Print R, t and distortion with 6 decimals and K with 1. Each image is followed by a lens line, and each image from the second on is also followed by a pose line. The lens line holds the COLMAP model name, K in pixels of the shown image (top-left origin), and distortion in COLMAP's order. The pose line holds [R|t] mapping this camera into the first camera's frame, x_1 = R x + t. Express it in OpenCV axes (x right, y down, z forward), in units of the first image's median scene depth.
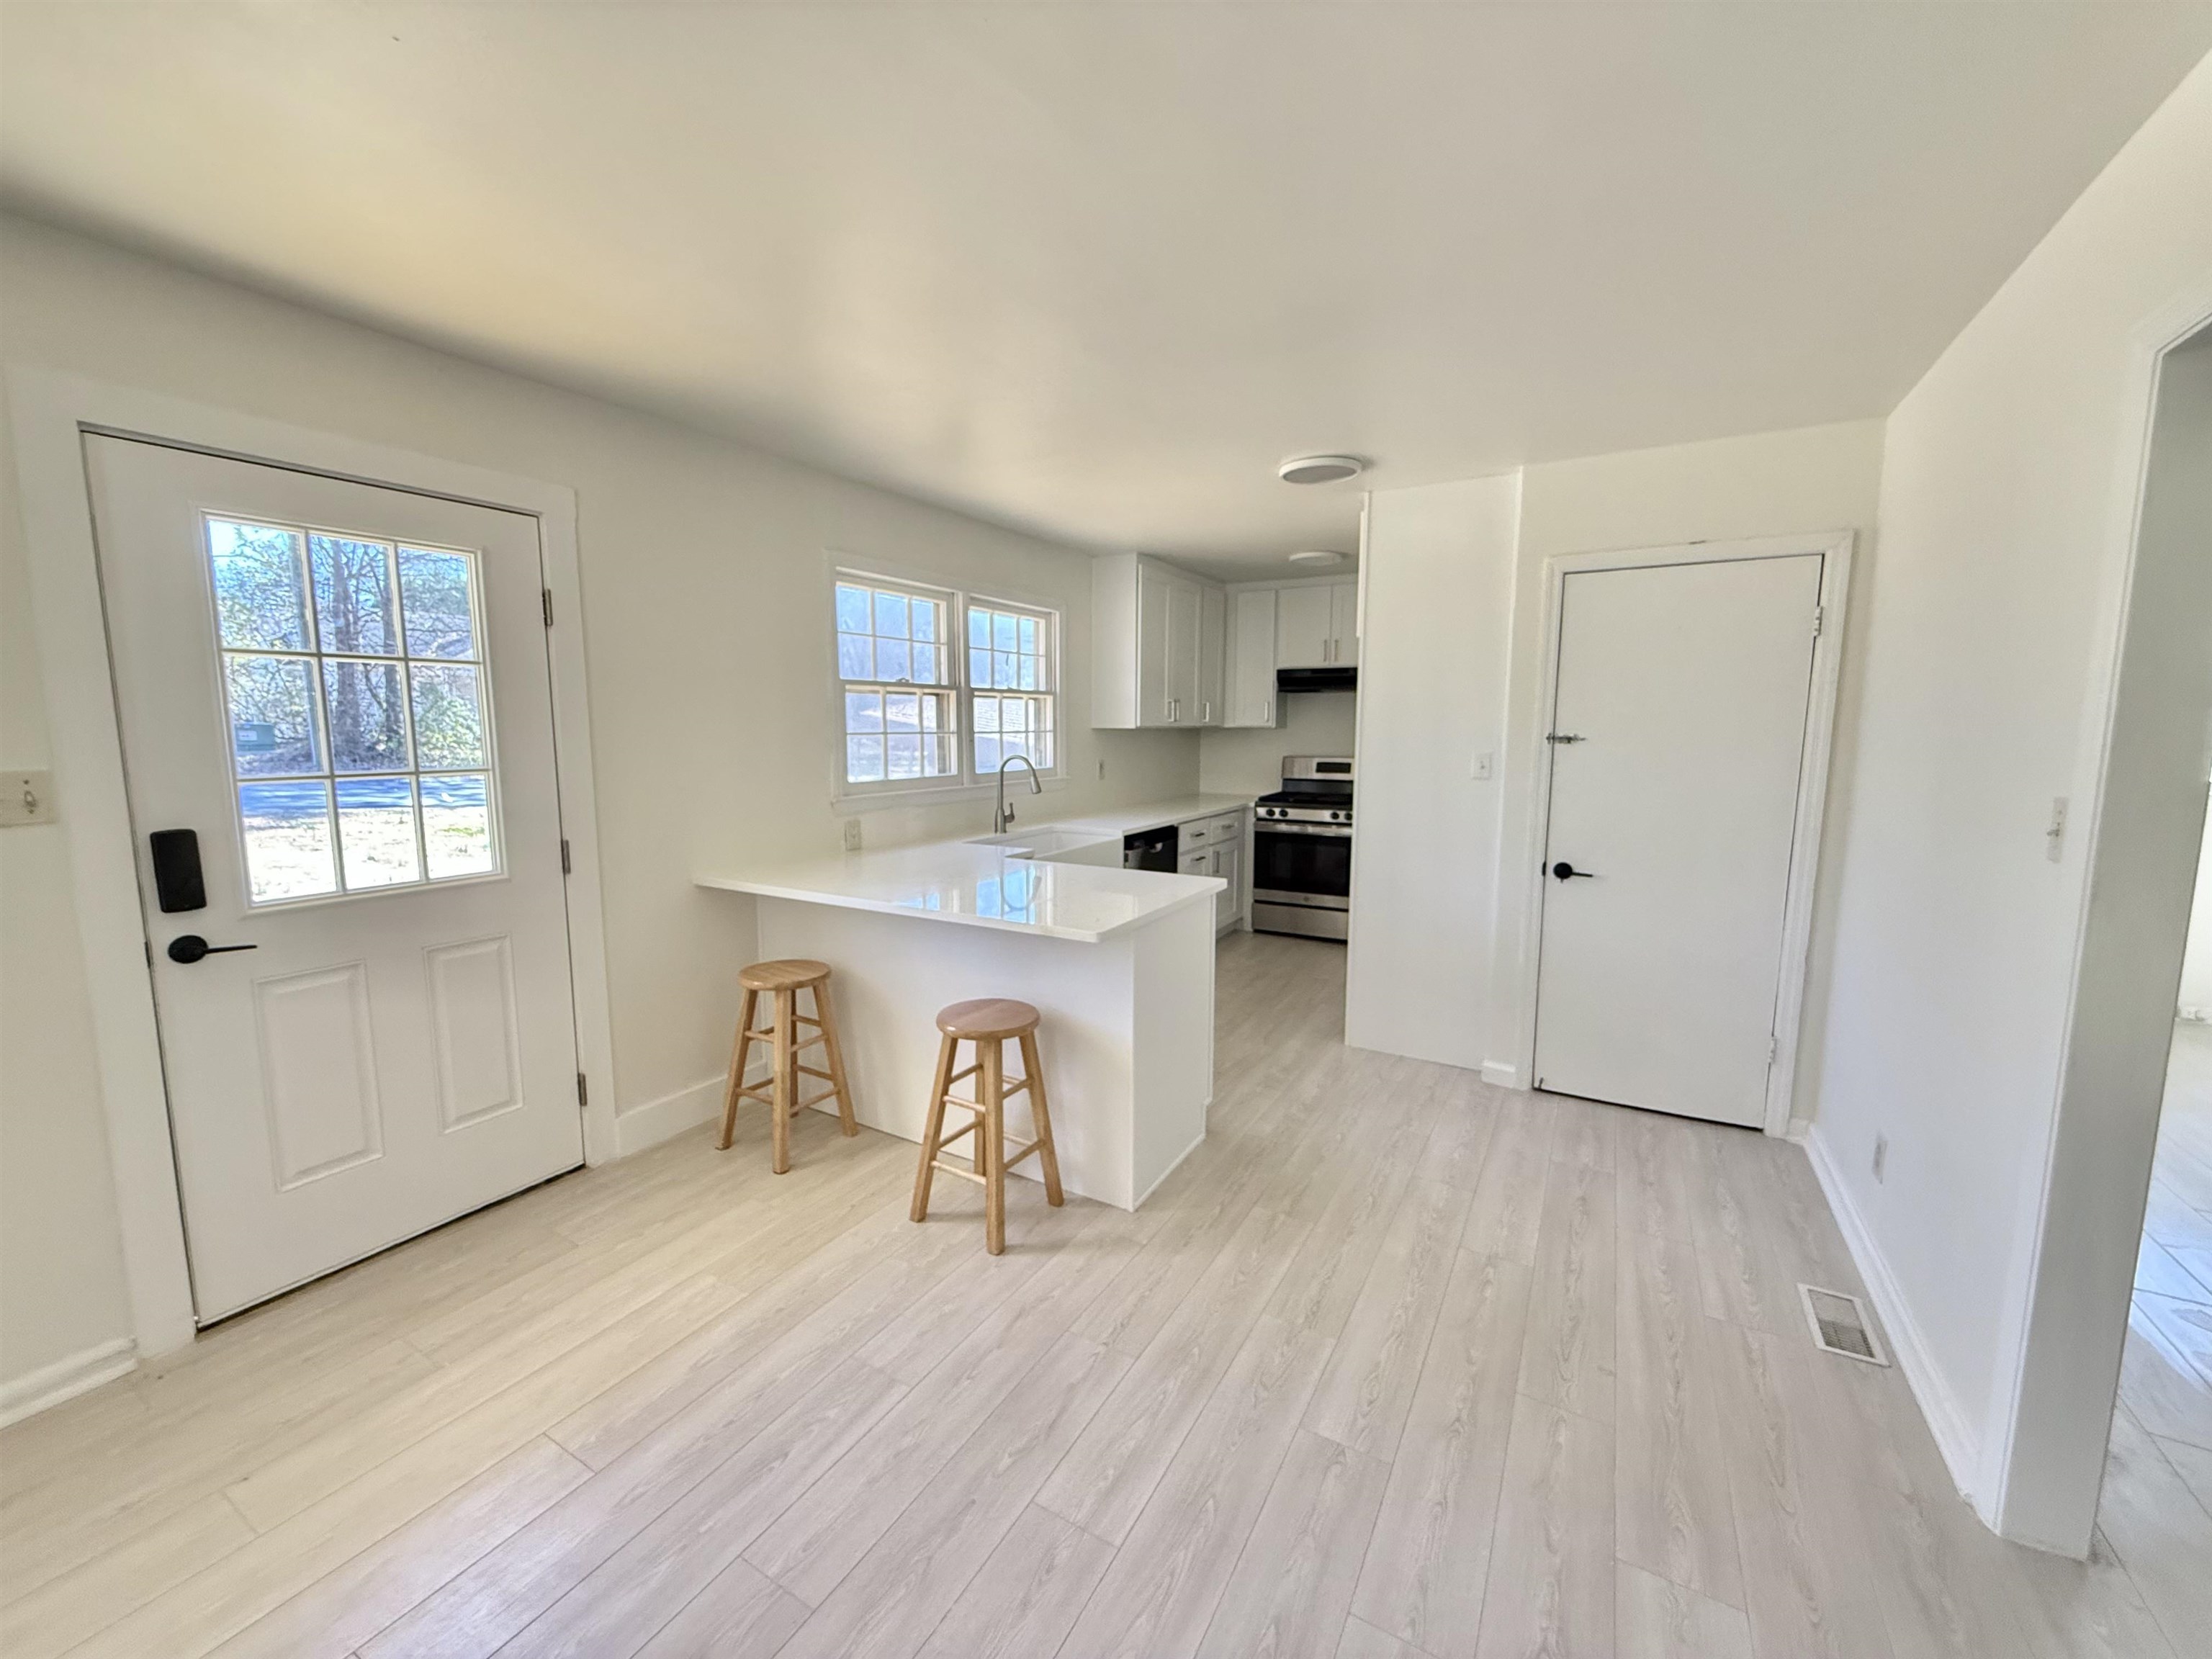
lens RADIAL K [[879.3, 0, 1098.0], [0, 879.3, 829.1], [0, 0, 1]] dist [-0.000397, -0.000328]
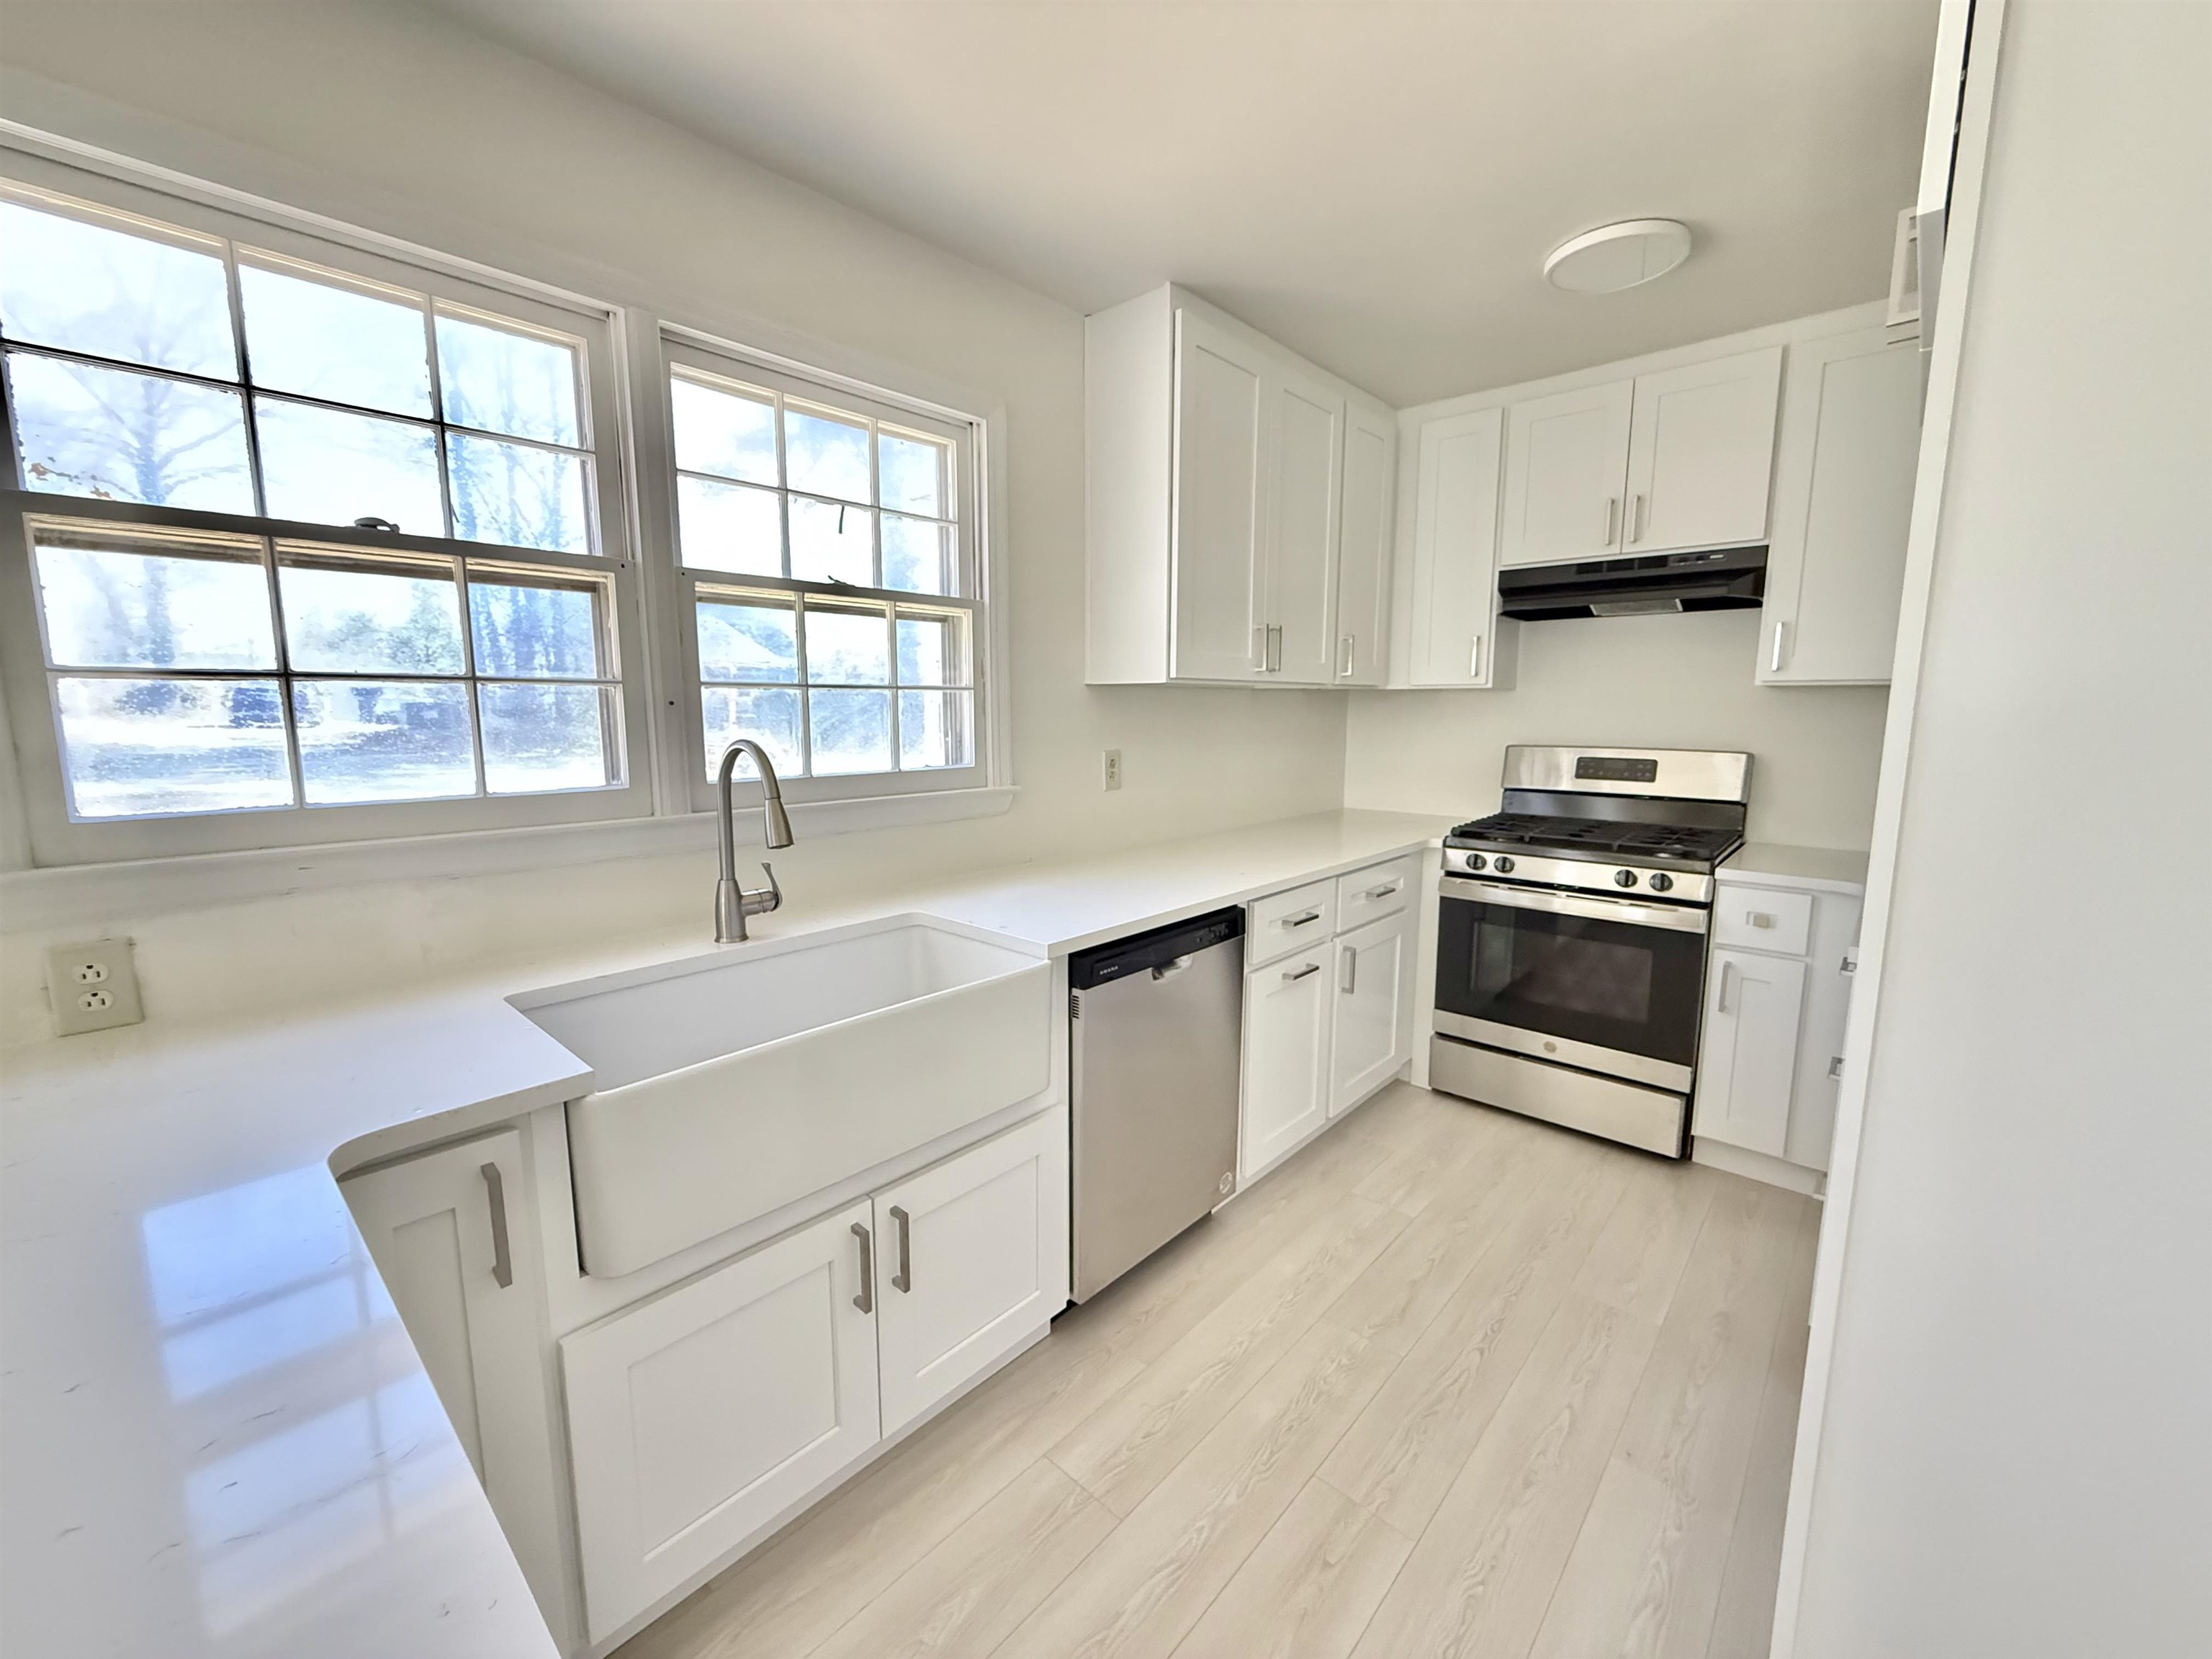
lens RADIAL K [[889.0, 0, 1098.2], [0, 889.0, 827.5], [0, 0, 1]] dist [0.001957, 0.000112]
pose [[0.977807, 0.028135, -0.207609, 0.181936], [-0.024469, 0.999496, 0.020206, -0.082167], [0.208073, -0.014678, 0.978003, 0.924524]]
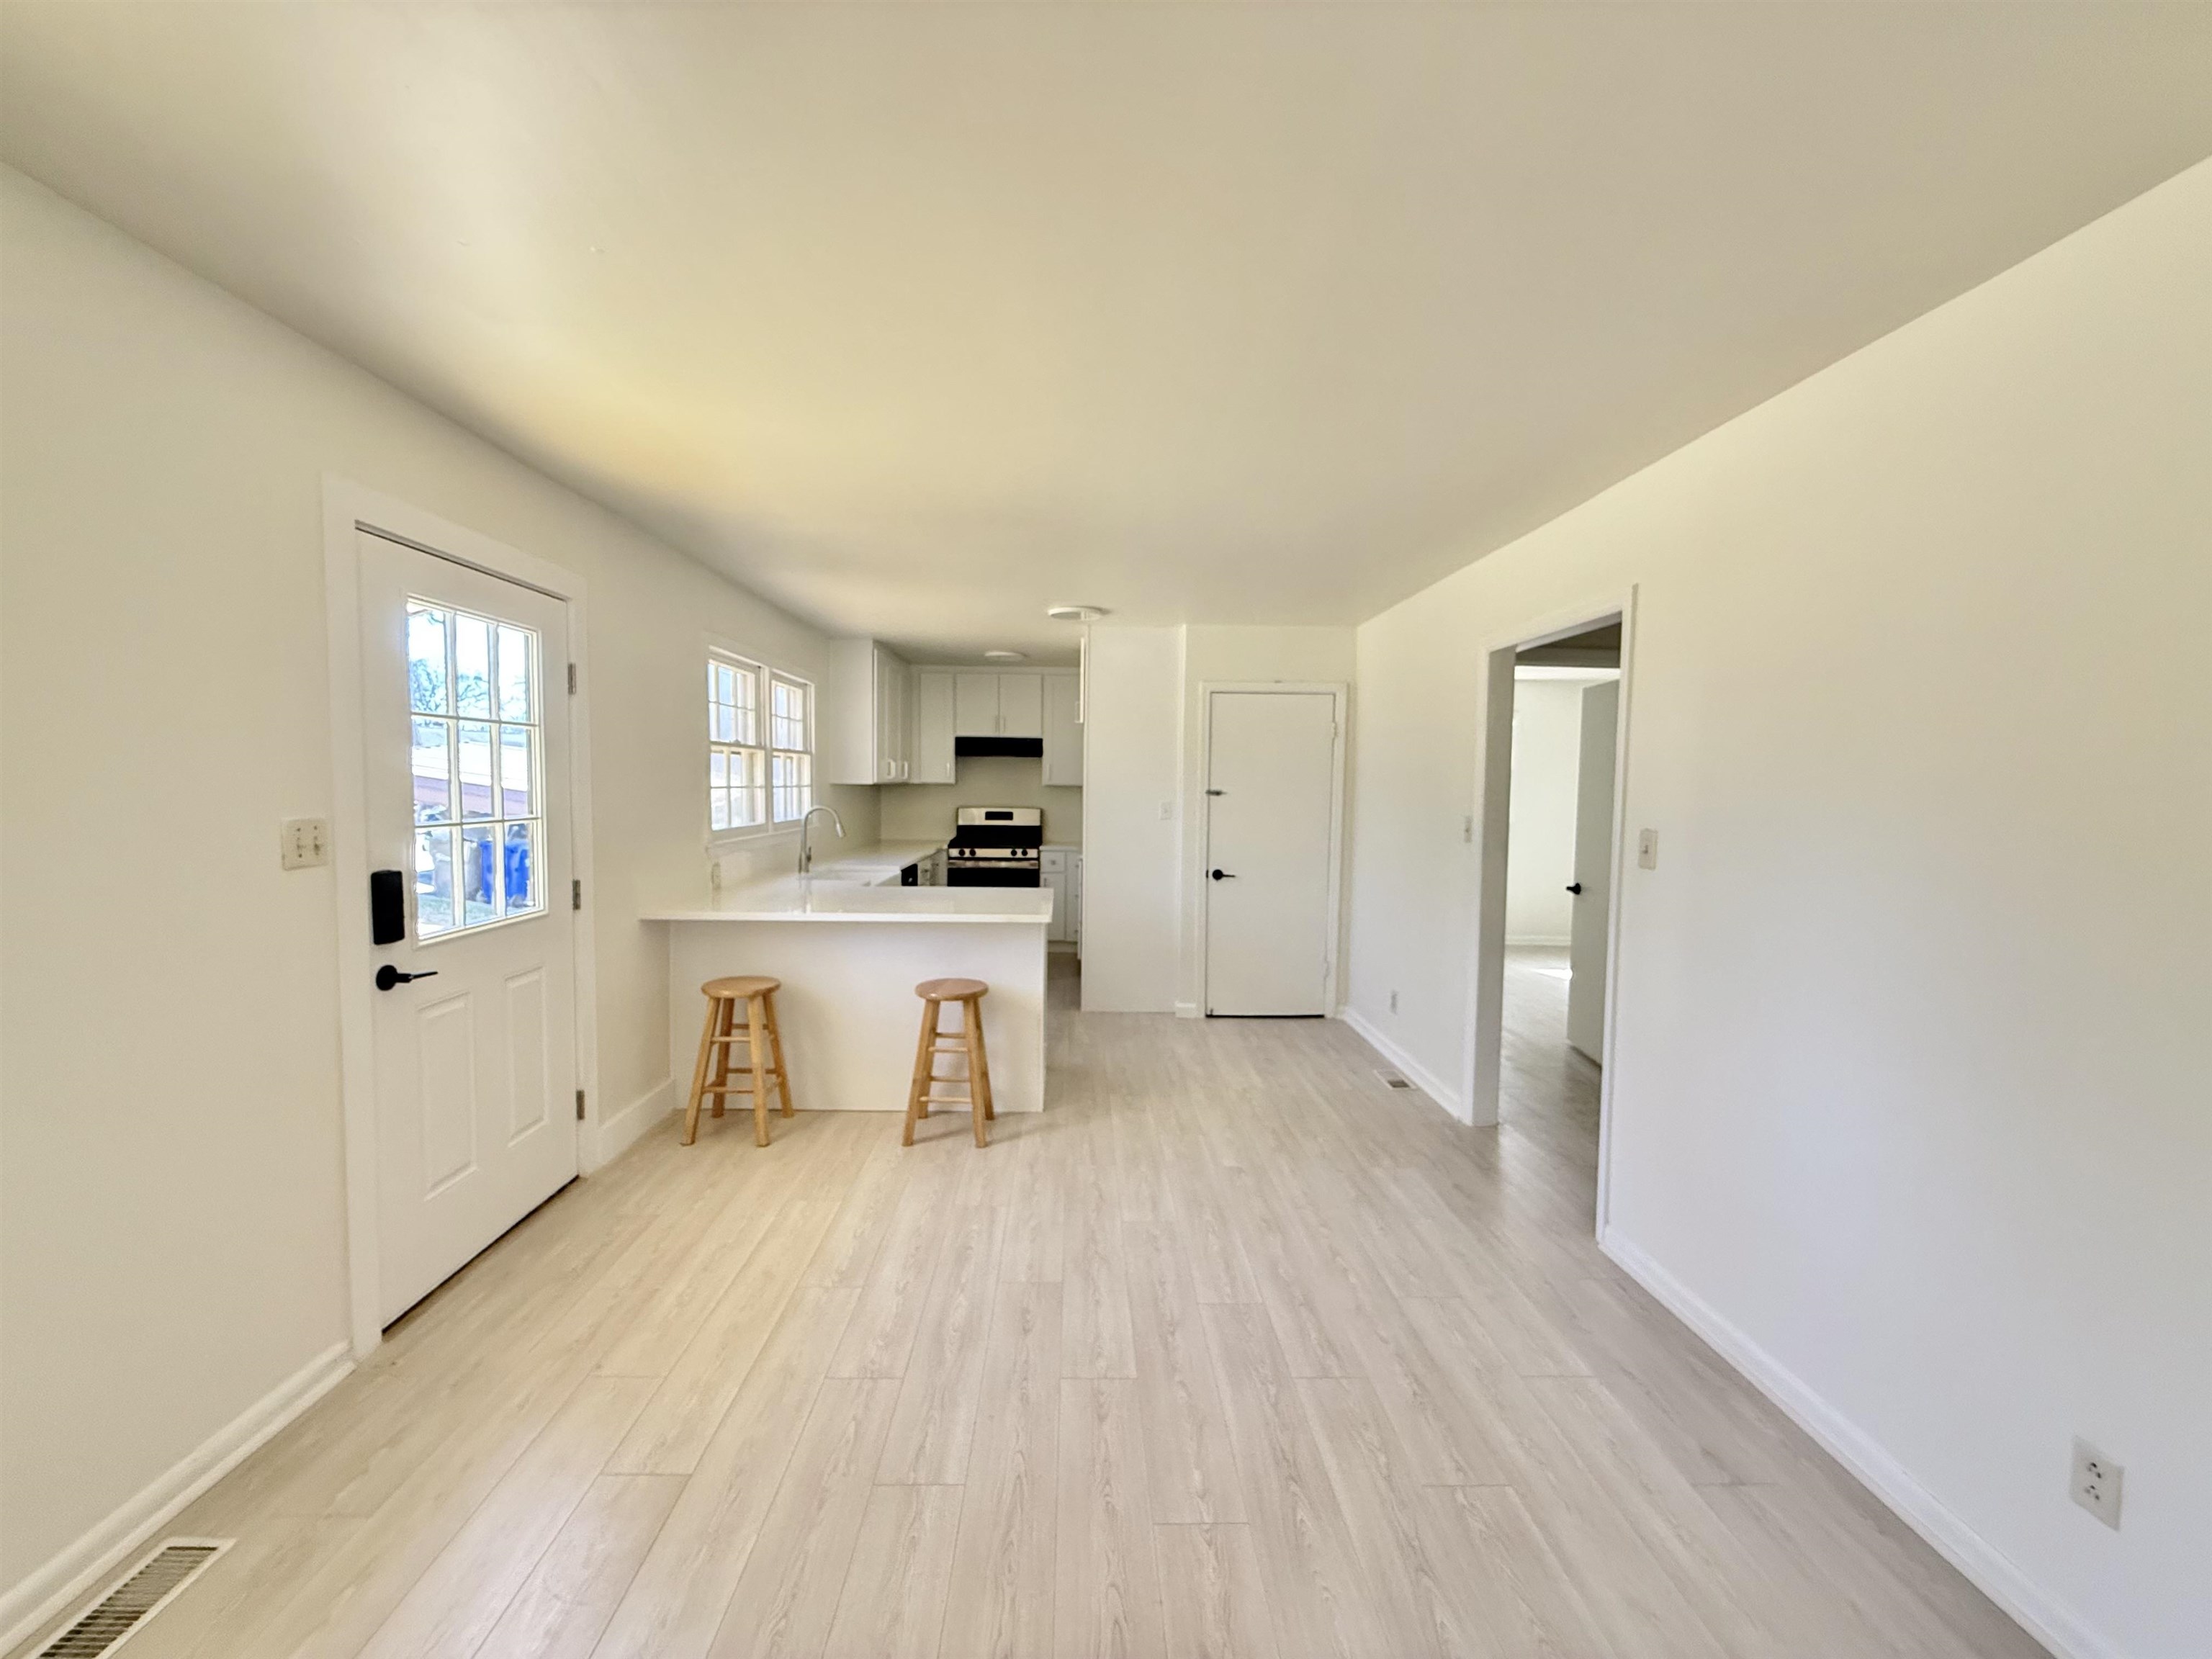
lens RADIAL K [[879.3, 0, 1098.0], [0, 879.3, 829.1], [0, 0, 1]] dist [-0.000397, -0.000328]
pose [[0.850836, -0.020179, 0.525044, -0.555845], [0.052684, 0.997503, -0.047037, 0.031576], [-0.522784, 0.067682, 0.849774, -0.285752]]
